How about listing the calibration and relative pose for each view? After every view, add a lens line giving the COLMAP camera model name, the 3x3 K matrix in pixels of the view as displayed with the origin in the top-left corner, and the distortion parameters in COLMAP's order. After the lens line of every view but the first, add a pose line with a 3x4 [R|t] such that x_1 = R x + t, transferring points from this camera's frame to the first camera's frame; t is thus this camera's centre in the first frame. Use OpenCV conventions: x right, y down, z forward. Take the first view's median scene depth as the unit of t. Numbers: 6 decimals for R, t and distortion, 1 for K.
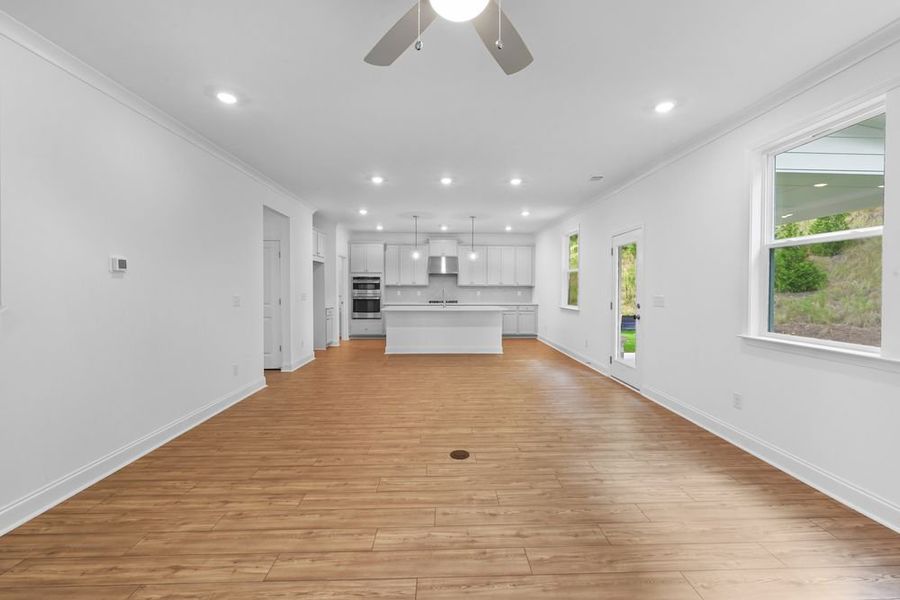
lens RADIAL K [[366.9, 0, 452.2], [0, 366.9, 294.8], [0, 0, 1]] dist [-0.003824, -0.000318]
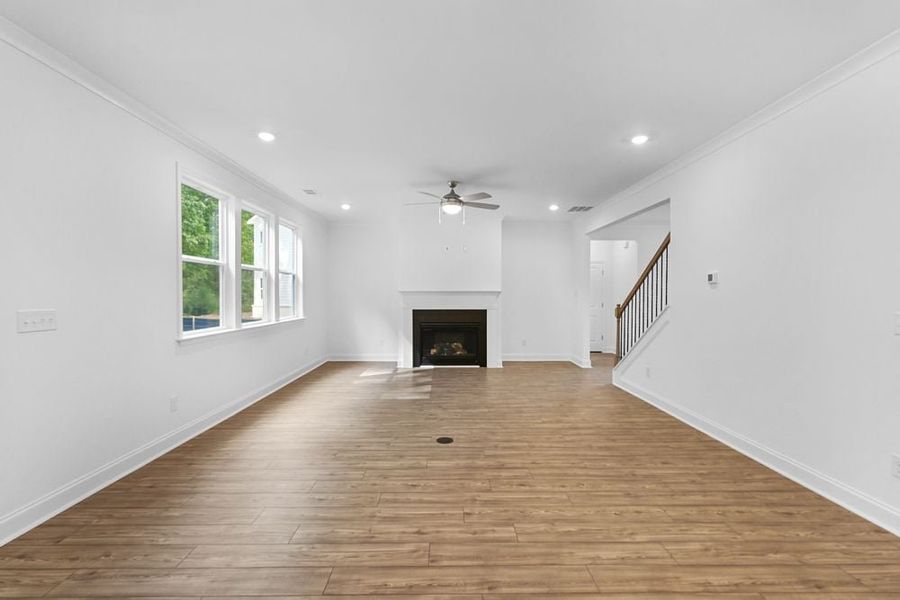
lens RADIAL K [[366.9, 0, 447.9], [0, 366.9, 297.5], [0, 0, 1]] dist [-0.003824, -0.000318]
pose [[-0.999641, -0.002600, 0.026666, -0.017037], [-0.001825, 0.999577, 0.029029, -0.039944], [-0.026730, 0.028970, -0.999223, 1.969326]]
